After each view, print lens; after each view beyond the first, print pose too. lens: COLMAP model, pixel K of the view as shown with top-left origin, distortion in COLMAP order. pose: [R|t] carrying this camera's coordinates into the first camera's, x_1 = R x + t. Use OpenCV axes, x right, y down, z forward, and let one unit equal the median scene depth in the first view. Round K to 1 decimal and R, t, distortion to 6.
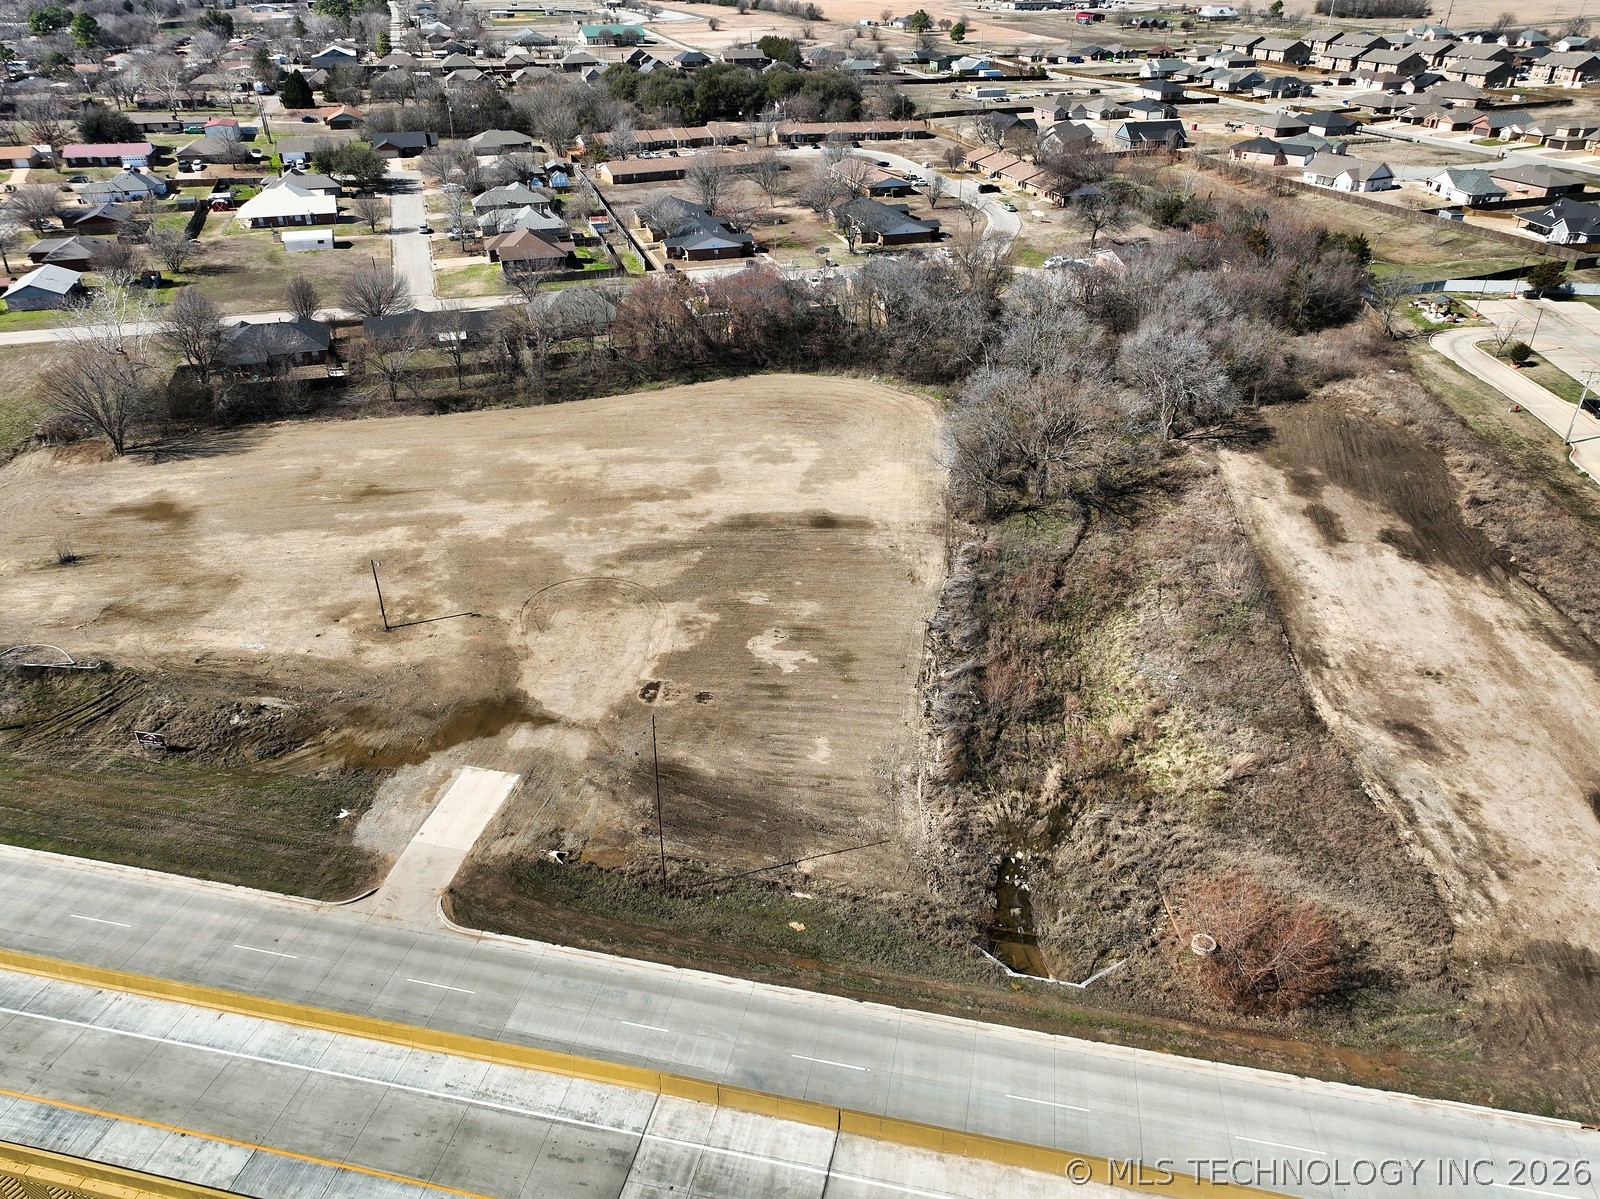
lens RADIAL K [[1123.0, 0, 799.0], [0, 1123.0, 599.1], [0, 0, 1]] dist [-0.009618, 0.028484]
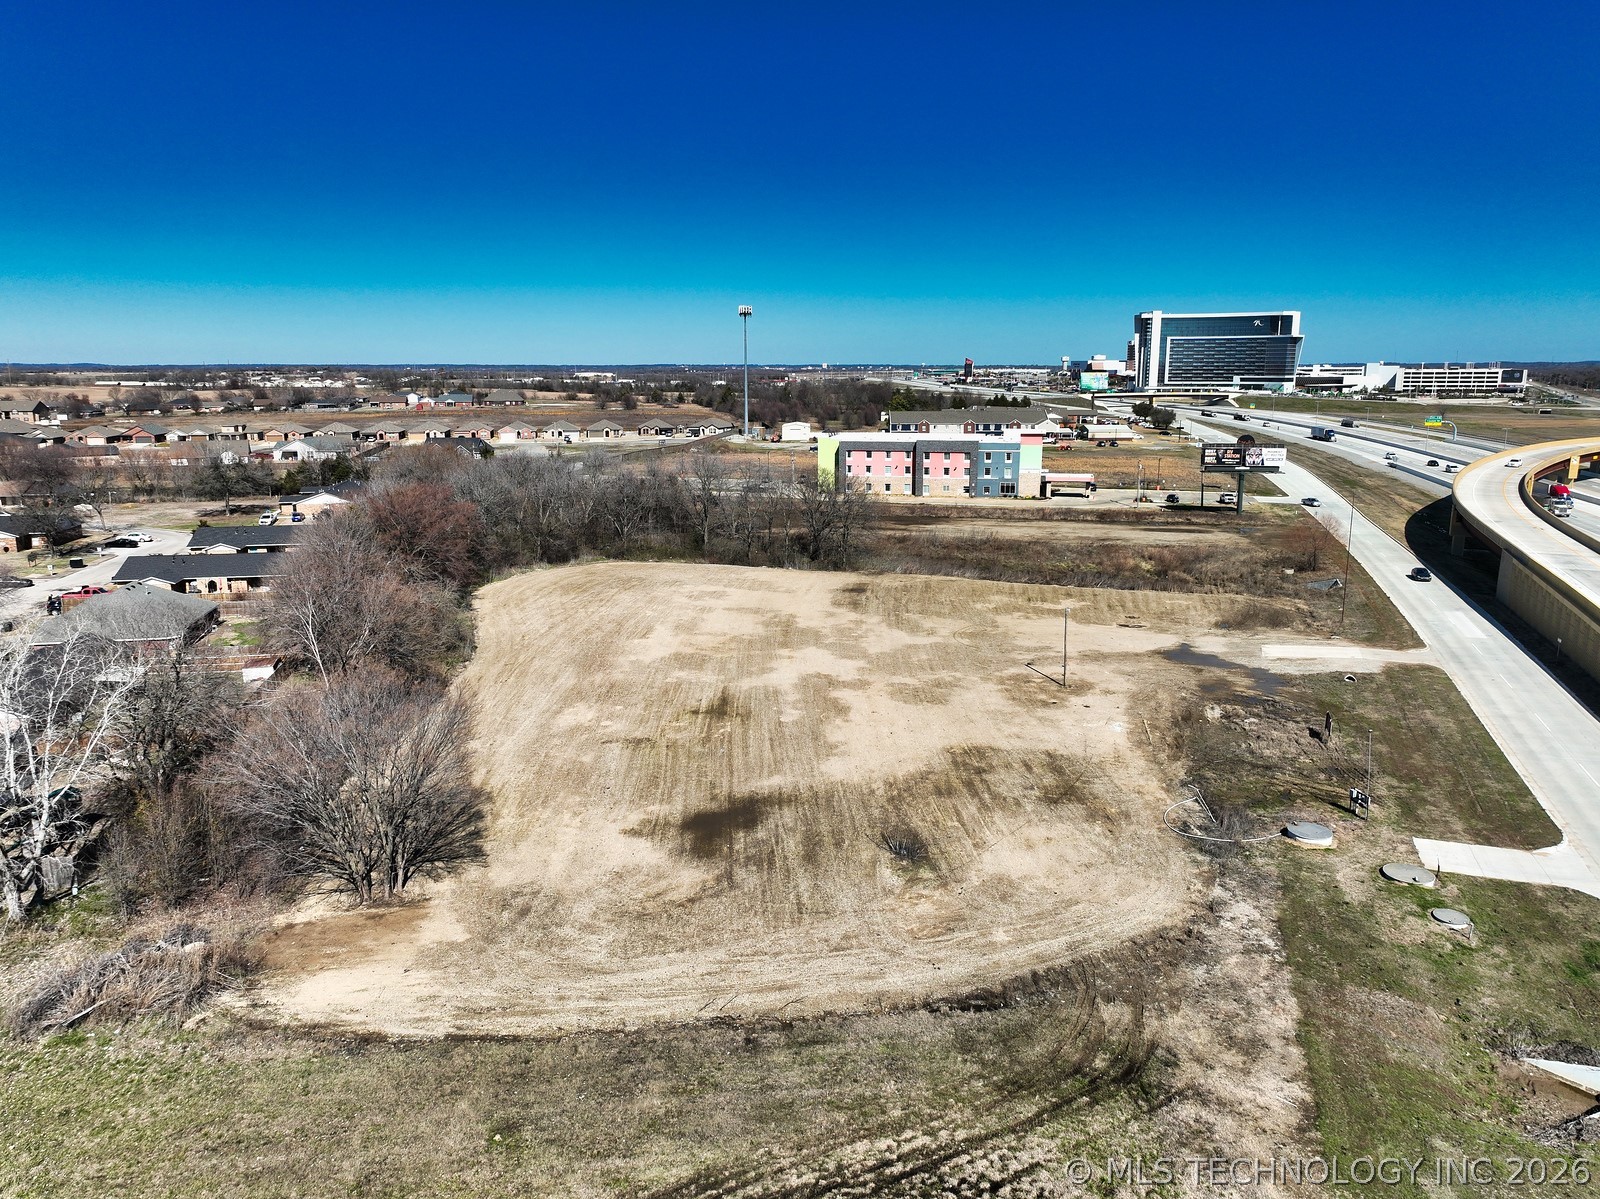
lens RADIAL K [[1126.0, 0, 798.2], [0, 1126.0, 591.8], [0, 0, 1]] dist [0.001773, 0.009974]
pose [[0.121922, -0.195236, 0.973149, -1.272274], [0.506920, 0.855193, 0.108061, -0.253792], [-0.853327, 0.480134, 0.203236, 0.926947]]
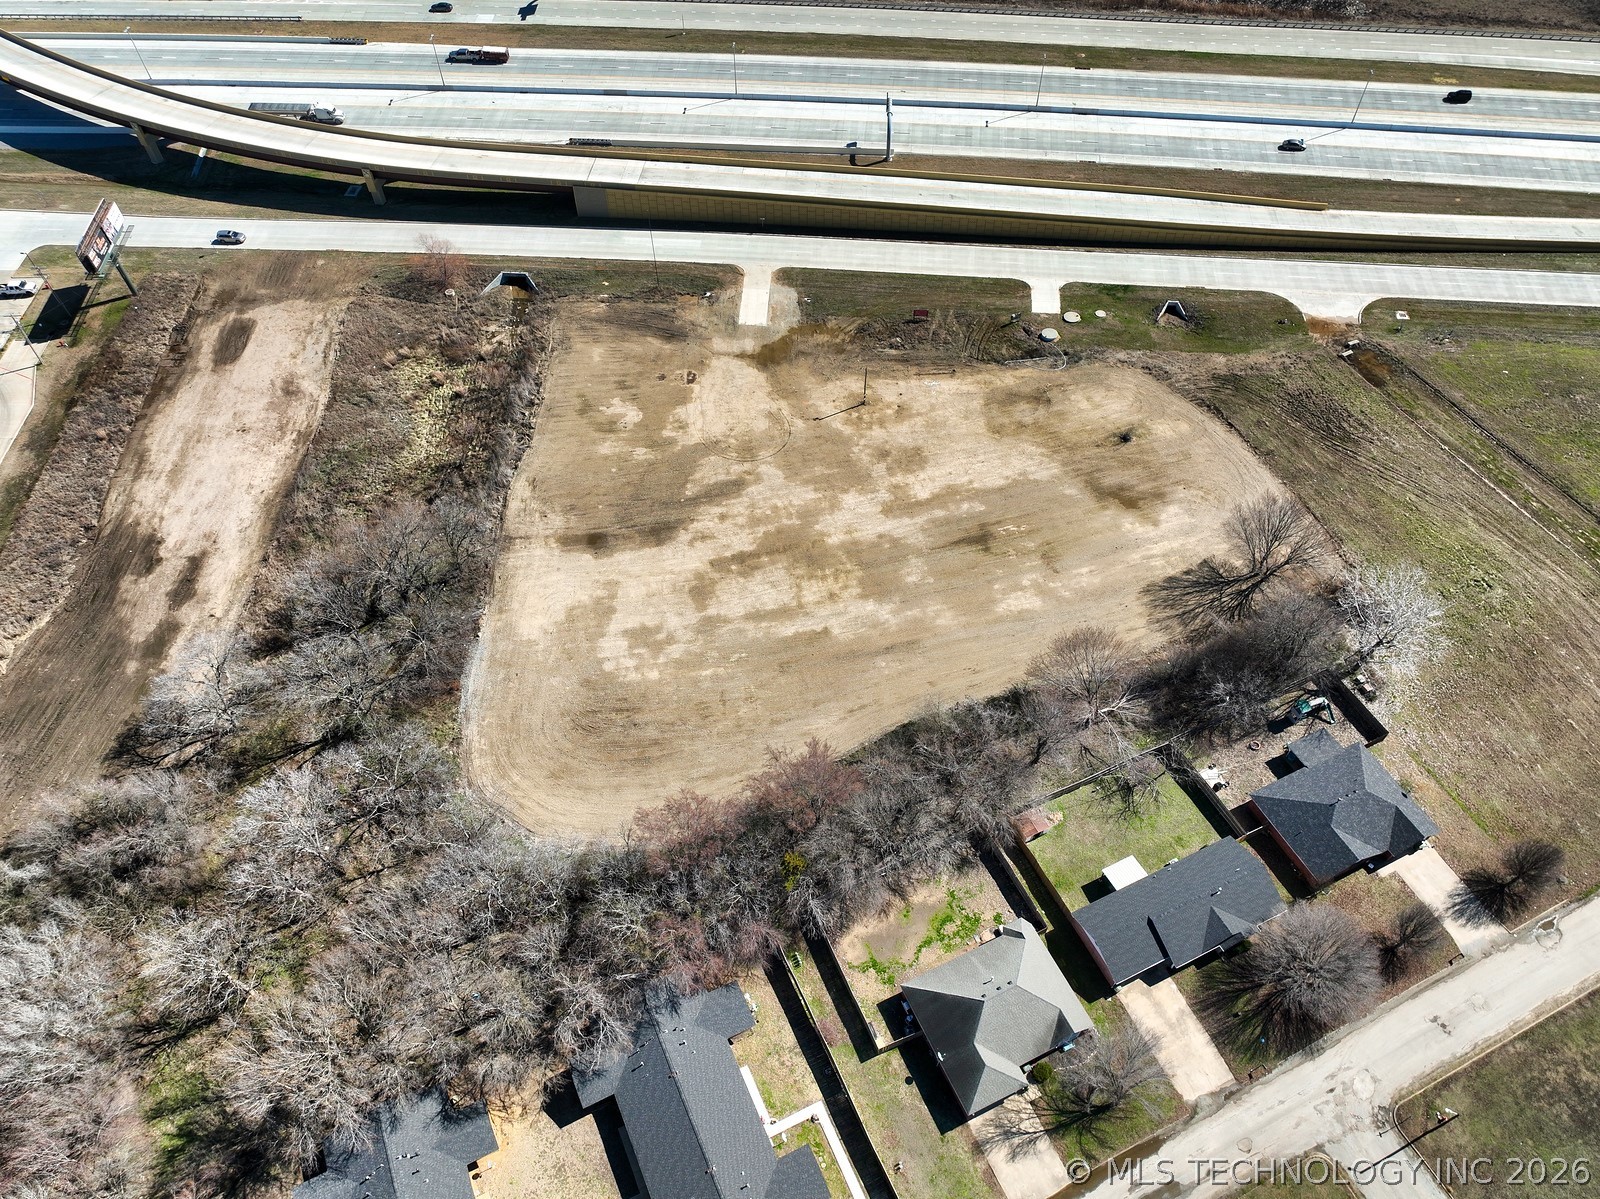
lens RADIAL K [[1119.5, 0, 796.8], [0, 1119.5, 596.1], [0, 0, 1]] dist [0.006083, 0.001838]
pose [[-0.991004, 0.113948, -0.070191, -0.119437], [-0.055075, 0.130771, 0.989882, -1.494999], [0.121974, 0.984843, -0.123319, 1.415549]]
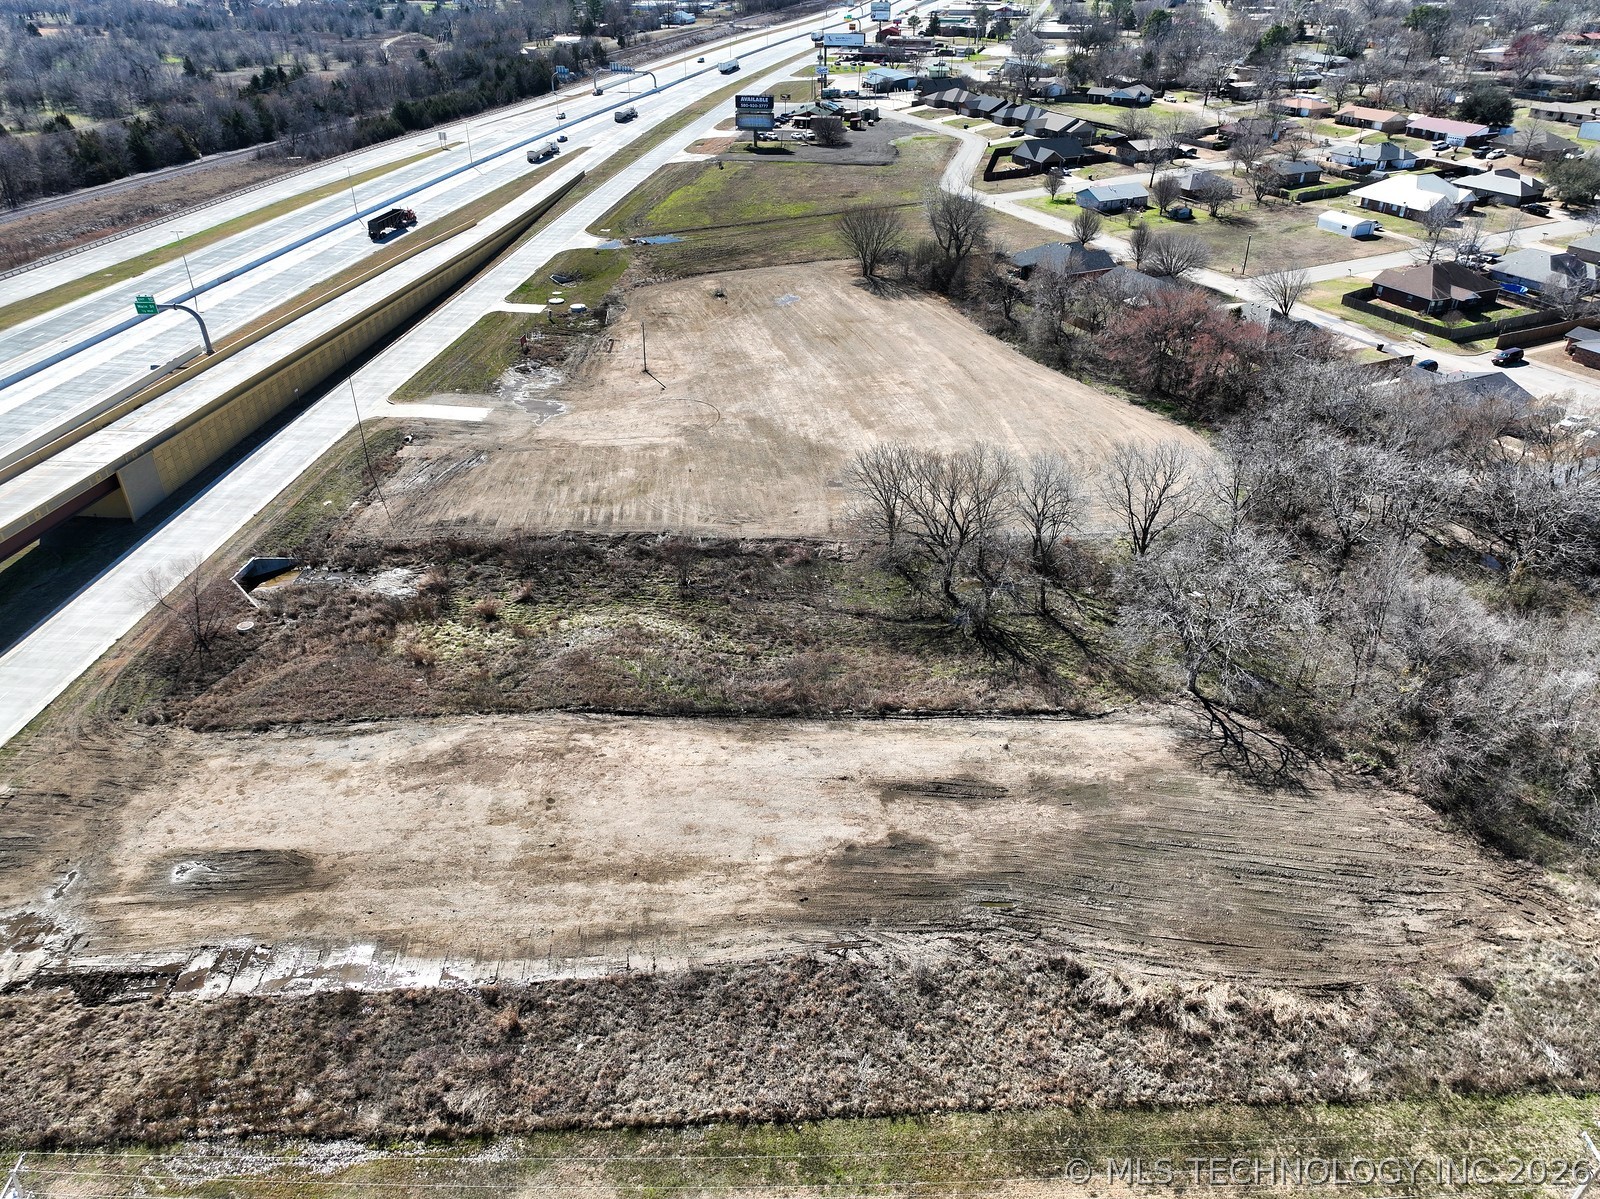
lens RADIAL K [[1125.6, 0, 798.2], [0, 1125.6, 592.9], [0, 0, 1]] dist [-0.004158, 0.020026]
pose [[0.123431, 0.509112, -0.851804, 1.114460], [-0.502268, 0.772352, 0.388844, -0.436936], [0.855857, 0.379839, 0.351043, 0.723268]]
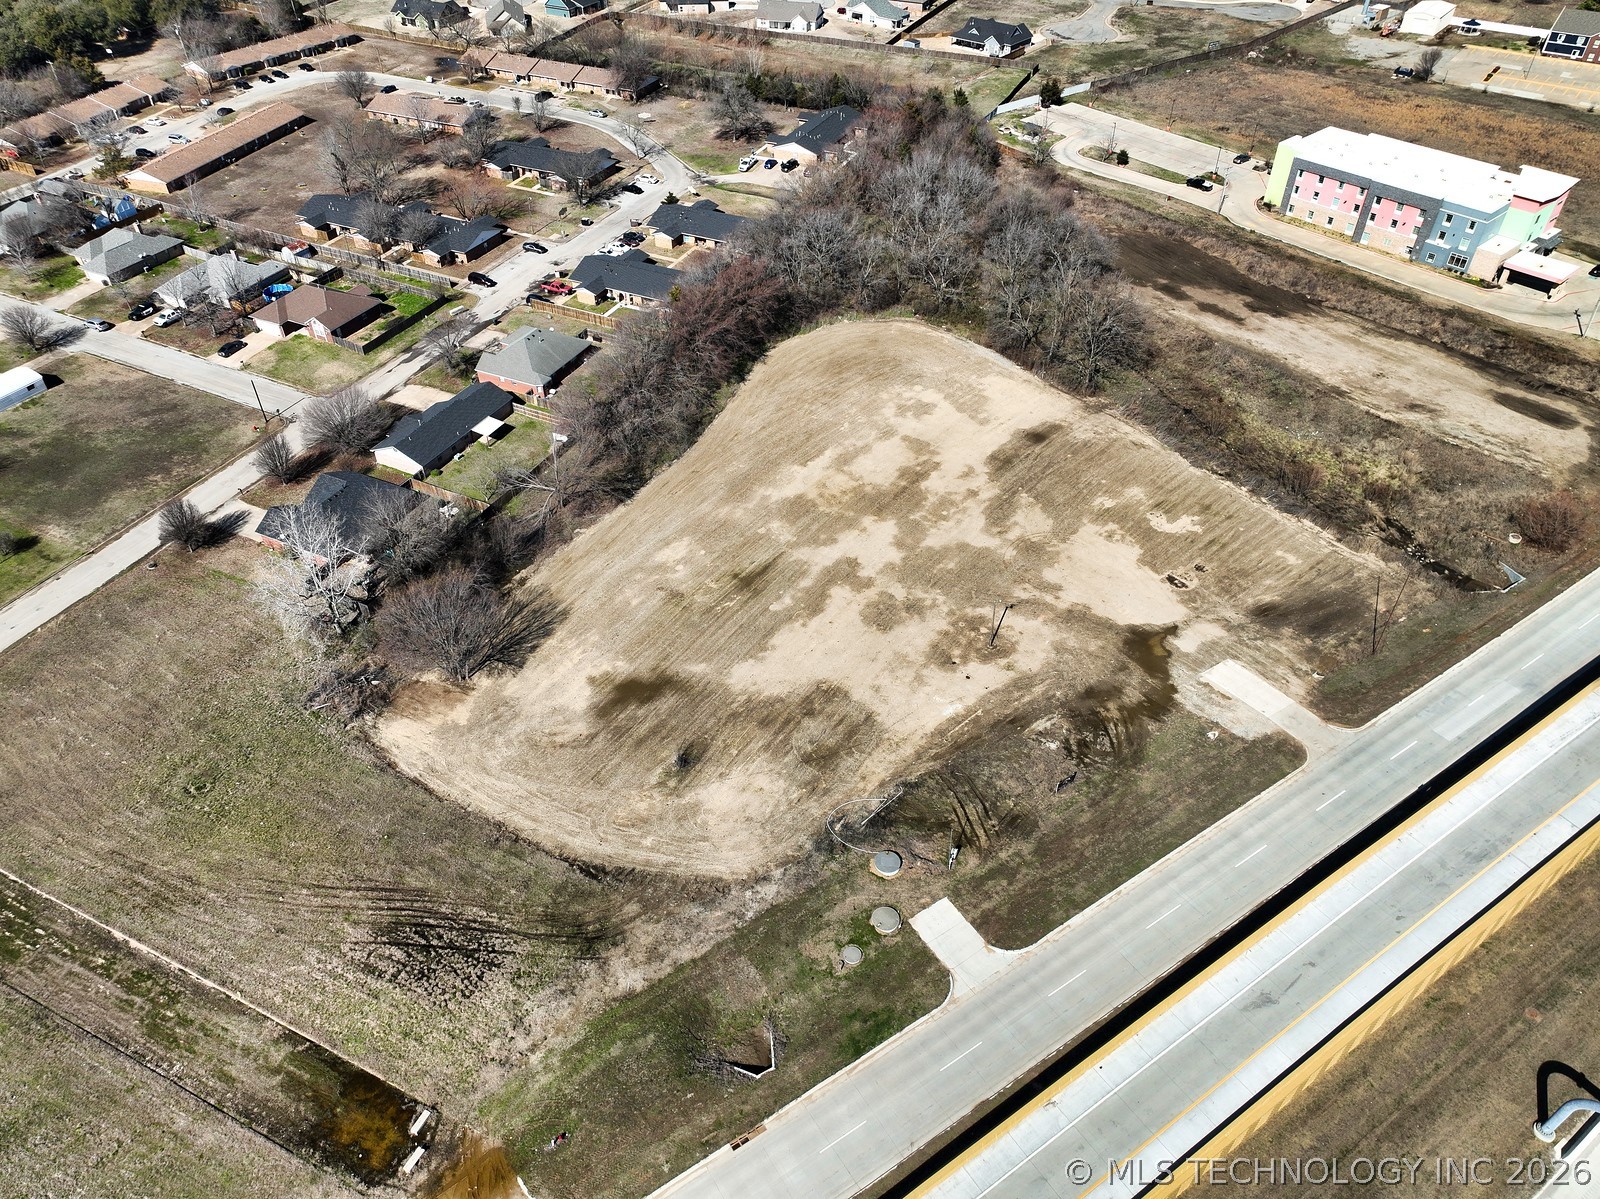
lens RADIAL K [[1125.6, 0, 798.2], [0, 1125.6, 592.9], [0, 0, 1]] dist [-0.004158, 0.020026]
pose [[0.689041, -0.474754, 0.547568, -1.142779], [0.373240, 0.880116, 0.293407, -0.463758], [-0.621220, 0.002205, 0.783633, 0.134993]]
